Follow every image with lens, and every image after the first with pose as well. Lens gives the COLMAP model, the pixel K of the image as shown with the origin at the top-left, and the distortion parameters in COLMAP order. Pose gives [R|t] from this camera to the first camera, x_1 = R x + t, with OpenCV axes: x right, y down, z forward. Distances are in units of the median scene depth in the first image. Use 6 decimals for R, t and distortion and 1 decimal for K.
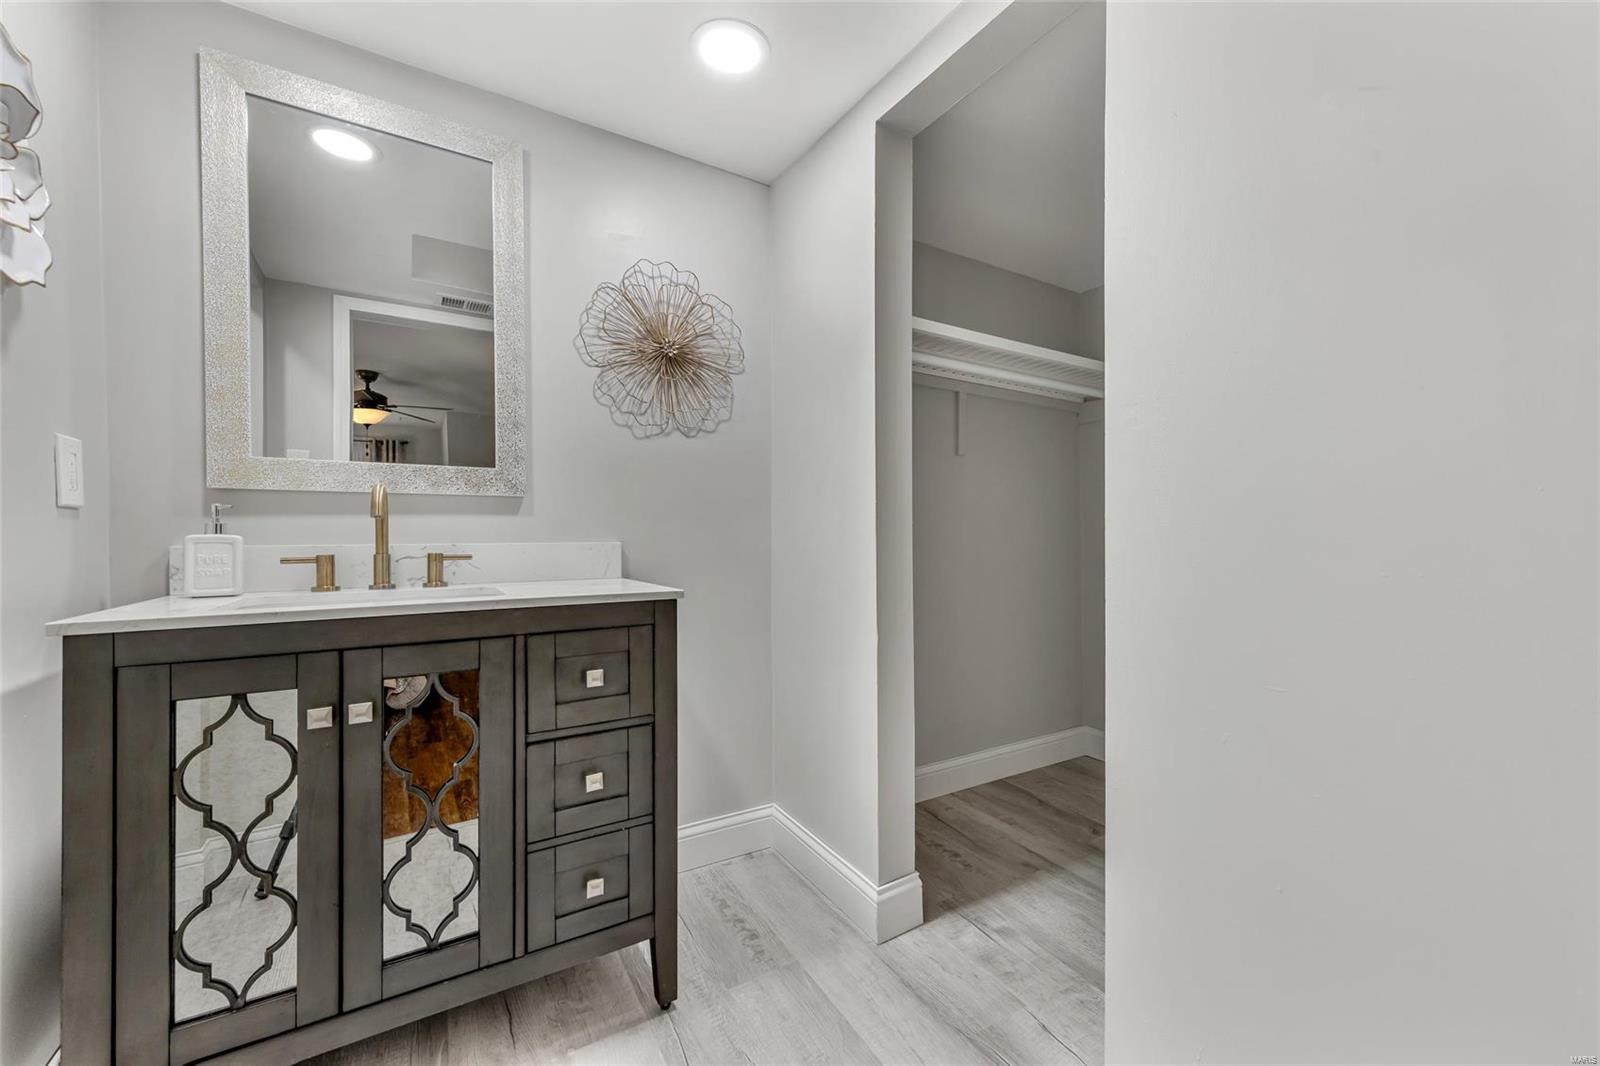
lens RADIAL K [[623.8, 0, 802.6], [0, 623.8, 533.9], [0, 0, 1]] dist [0.009195, -0.001315]
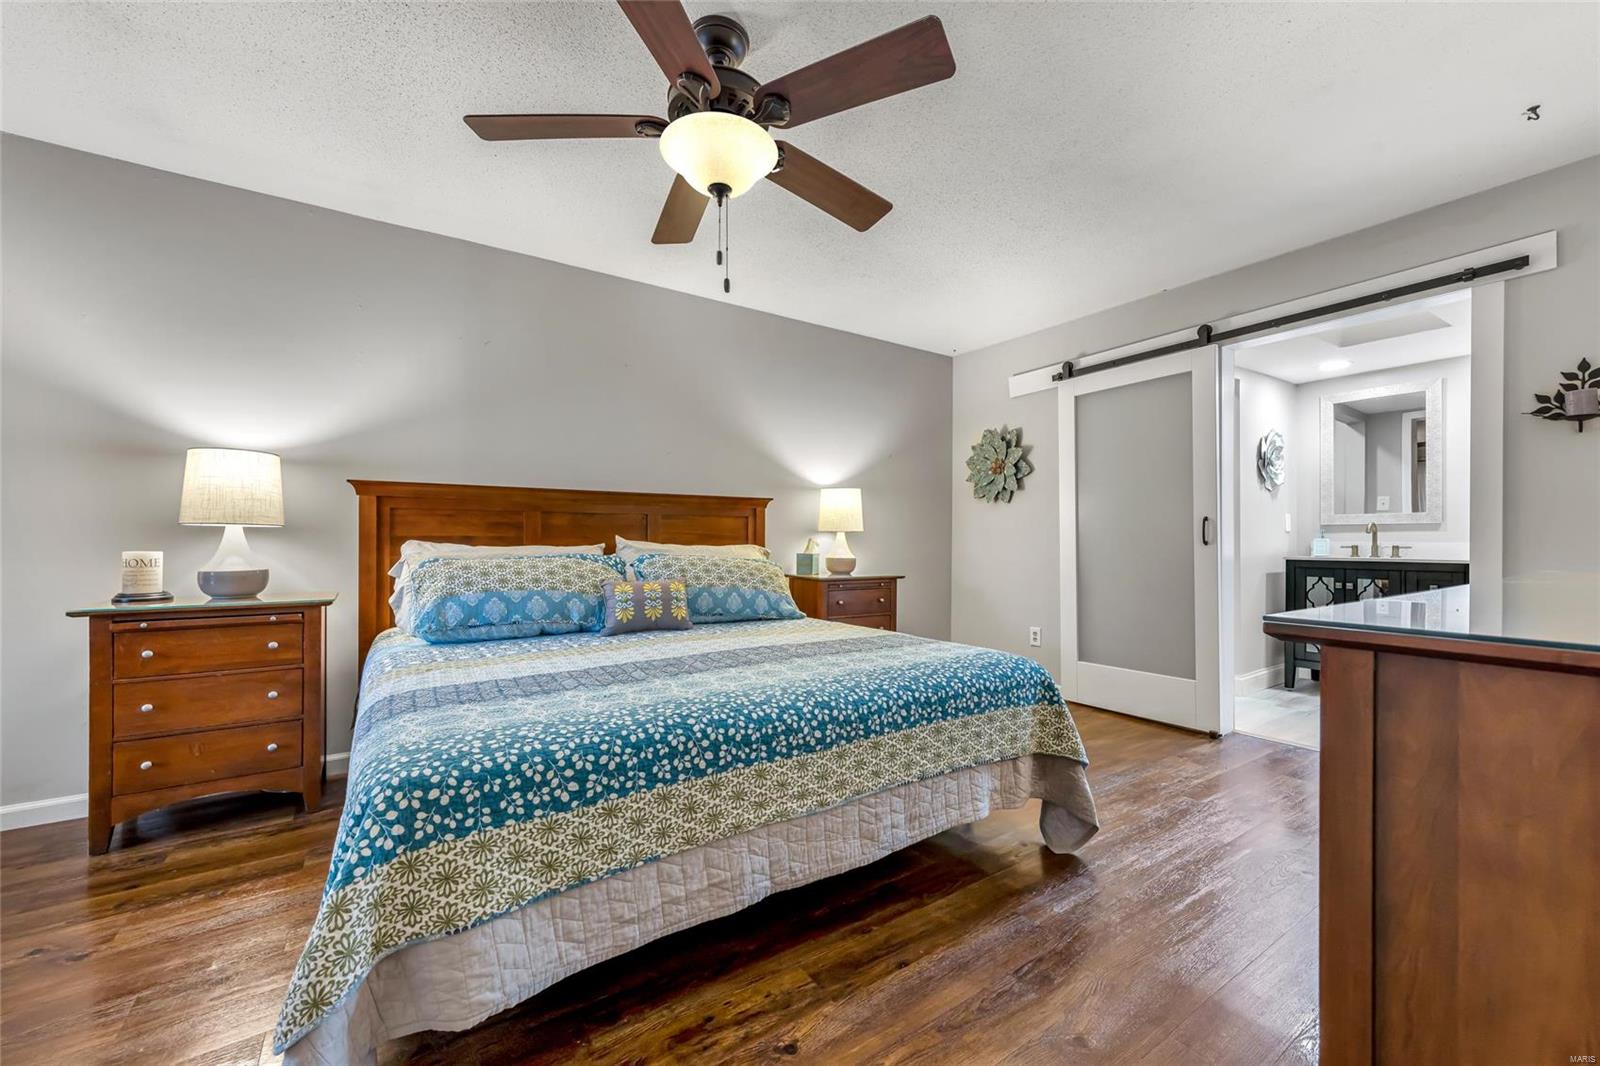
lens RADIAL K [[623.8, 0, 826.9], [0, 623.8, 534.6], [0, 0, 1]] dist [0.009195, -0.001315]
pose [[0.064339, -0.009875, -0.997879, 2.261207], [-0.011711, 0.999875, -0.010649, 0.045708], [0.997859, 0.012371, 0.064215, -1.880596]]
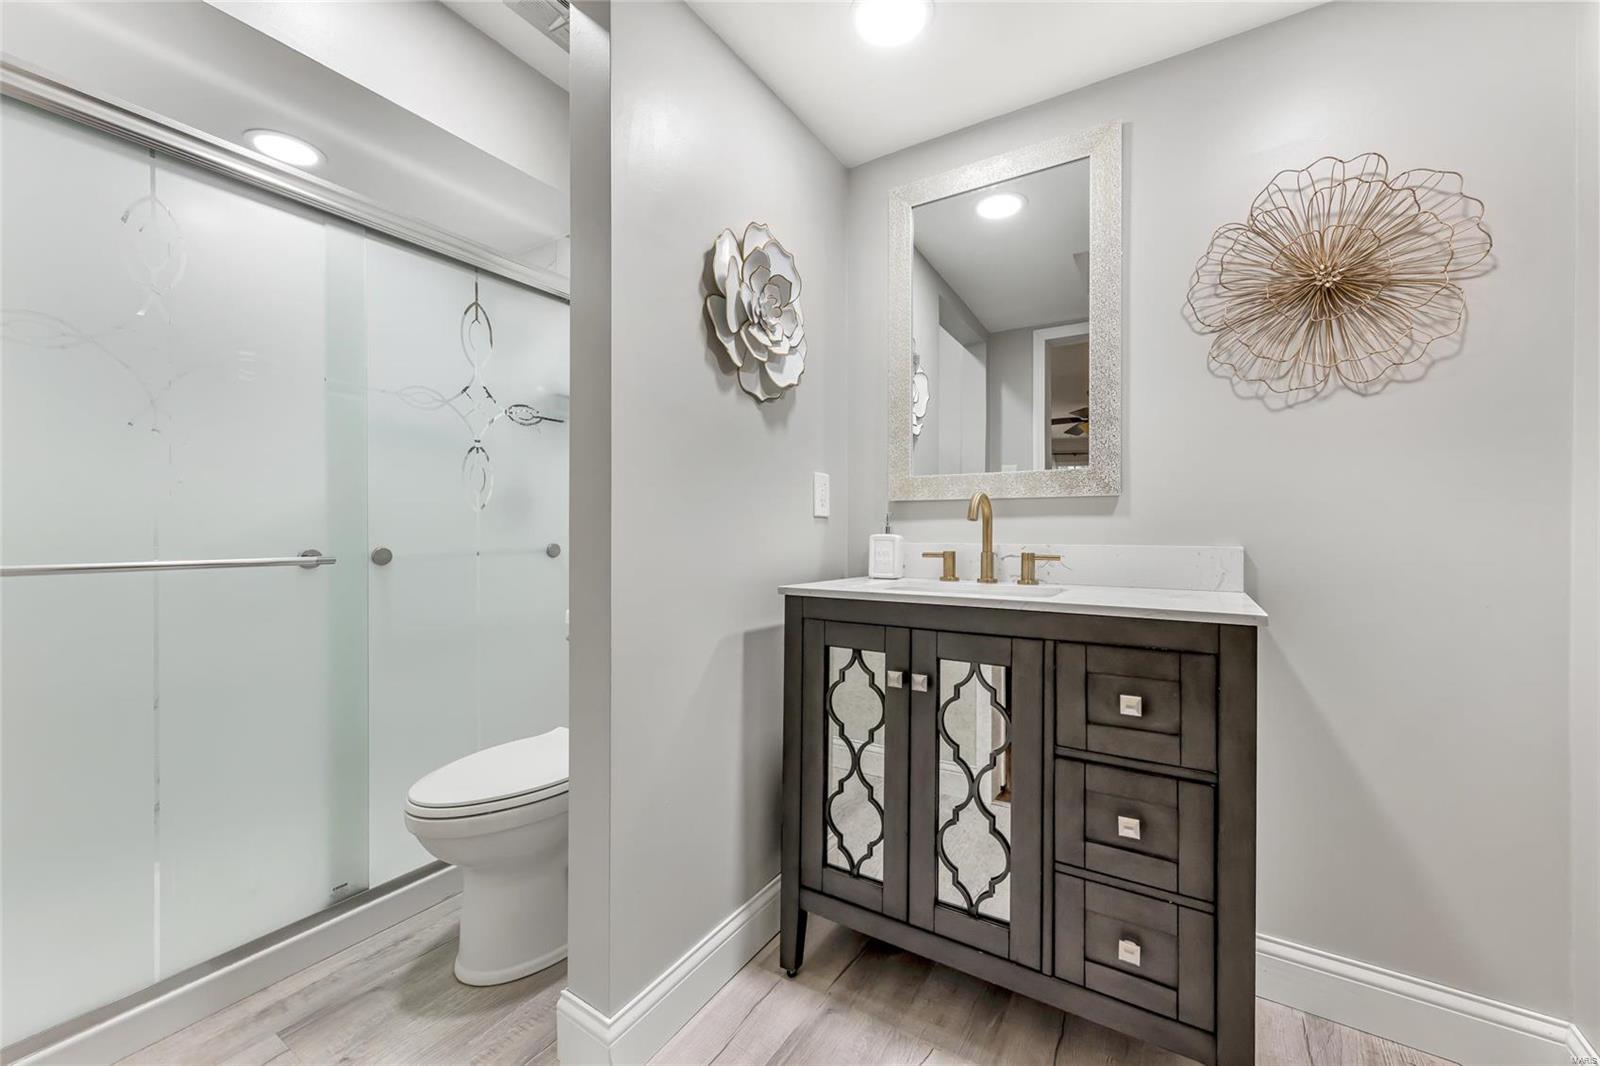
lens RADIAL K [[623.8, 0, 810.8], [0, 623.8, 529.1], [0, 0, 1]] dist [0.009195, -0.001315]
pose [[0.458610, -0.001706, -0.888636, 0.214909], [-0.005568, 0.999973, -0.004793, -0.002982], [0.888620, 0.007146, 0.458588, 0.207043]]
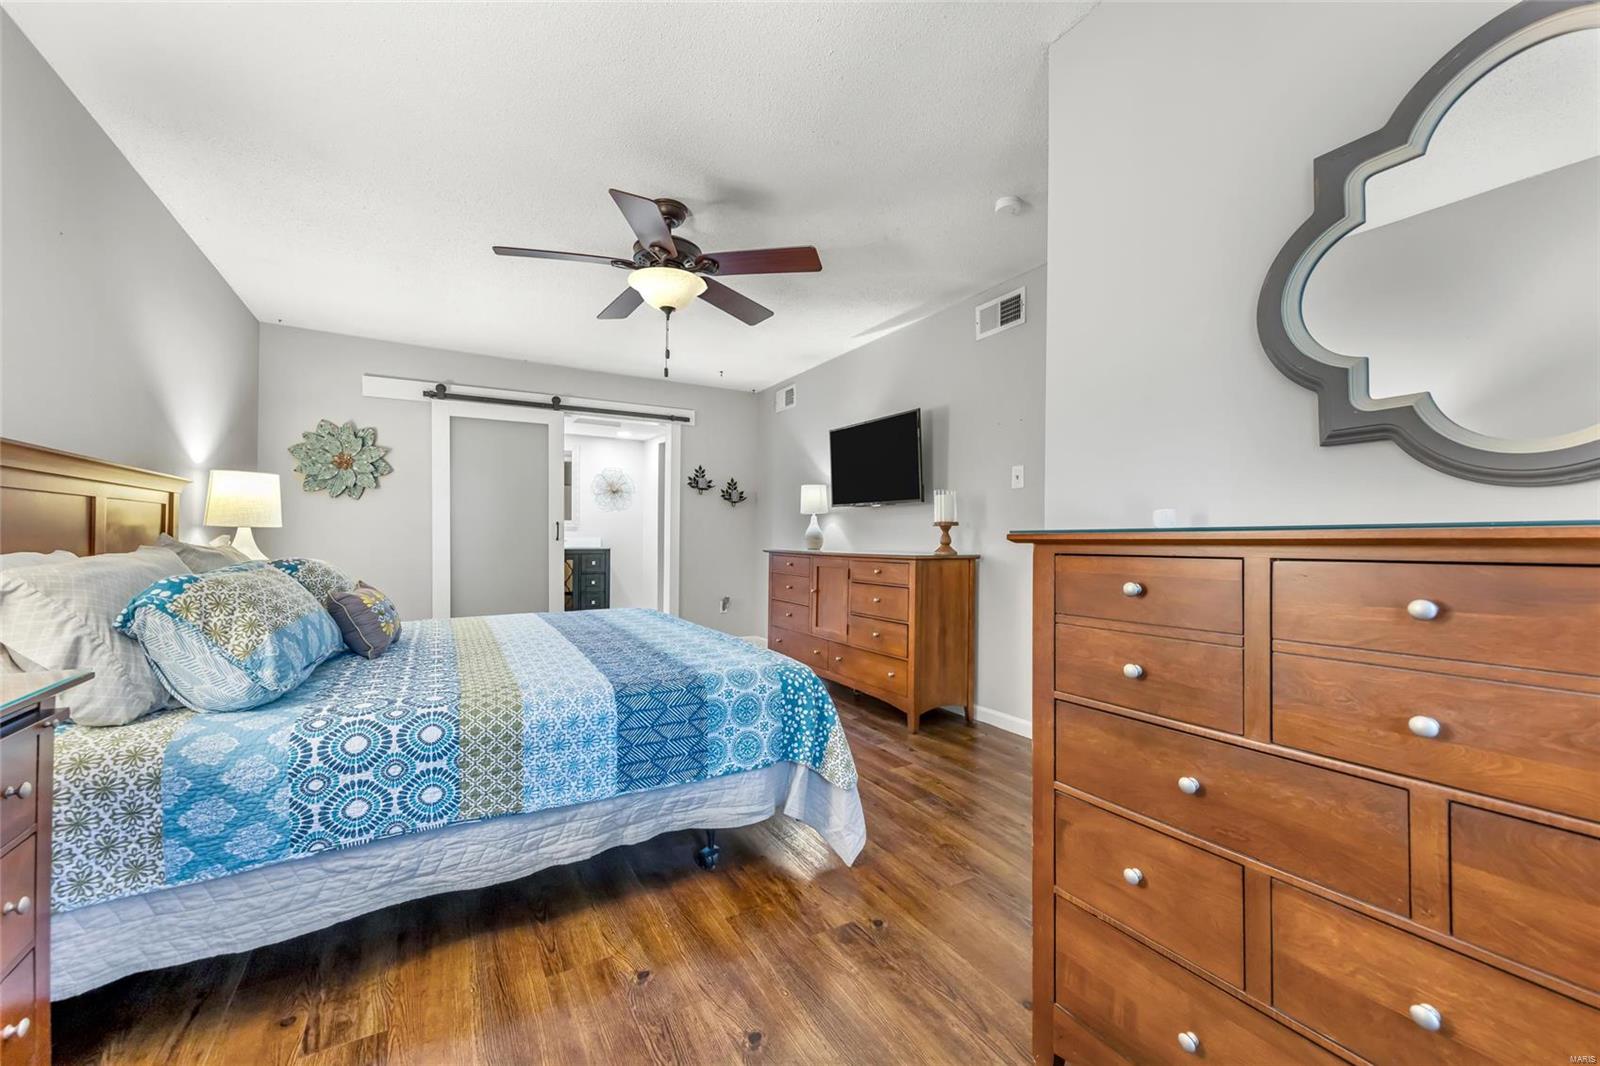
lens RADIAL K [[623.8, 0, 801.5], [0, 623.8, 532.5], [0, 0, 1]] dist [0.009195, -0.001315]
pose [[0.999953, 0.000900, -0.009608, 1.398931], [-0.001081, 0.999821, -0.018870, 0.068233], [0.009589, 0.018879, 0.999776, -4.049069]]
